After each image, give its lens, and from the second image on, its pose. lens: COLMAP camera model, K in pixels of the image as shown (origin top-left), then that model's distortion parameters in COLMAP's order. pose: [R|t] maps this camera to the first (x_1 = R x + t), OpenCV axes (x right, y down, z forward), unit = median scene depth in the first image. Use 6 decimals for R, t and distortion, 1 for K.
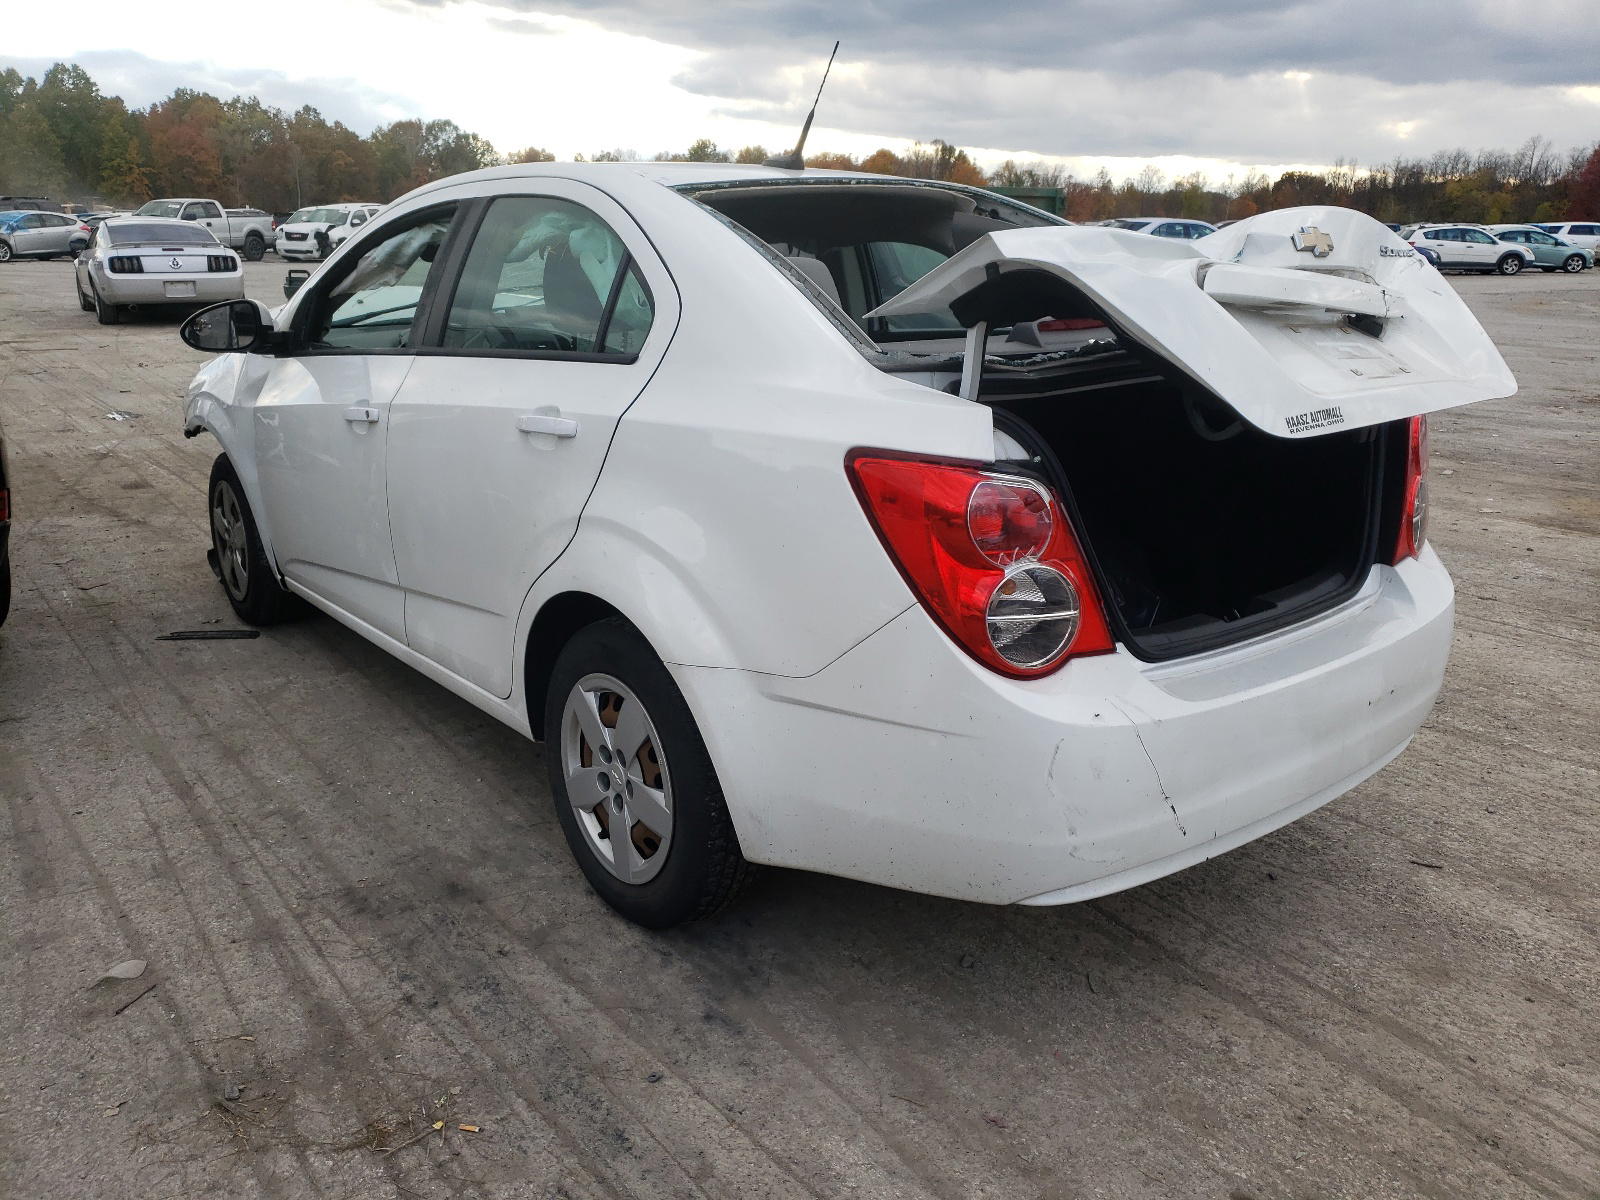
lens RADIAL K [[1299.0, 0, 745.0], [0, 1299.0, 626.1], [0, 0, 1]] dist [-0.001897, 0.036496]
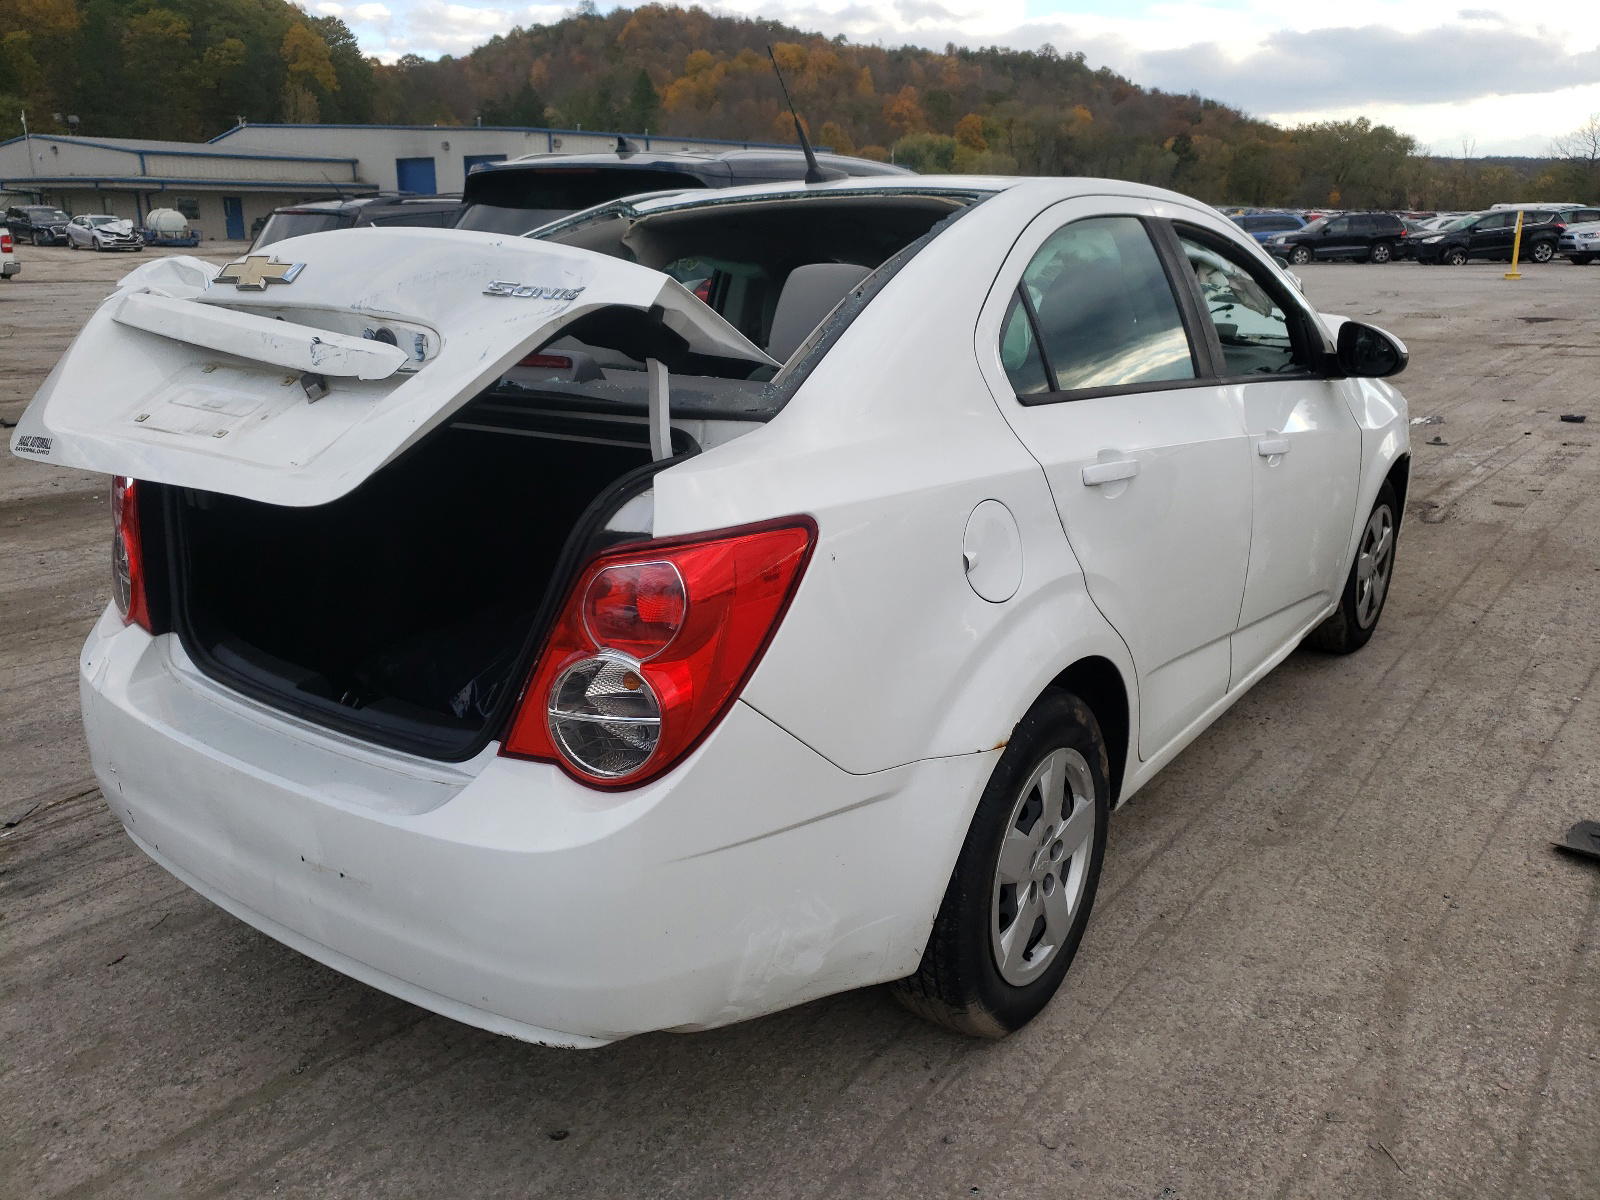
lens RADIAL K [[1229.1, 0, 800.0], [0, 1229.1, 600.0], [0, 0, 1]] dist [0.064426, -0.058711]
pose [[0.252043, 0.265126, -0.930689, 1.252104], [-0.274030, 0.941927, 0.194117, -0.325715], [0.928107, 0.206111, 0.310059, 1.051058]]
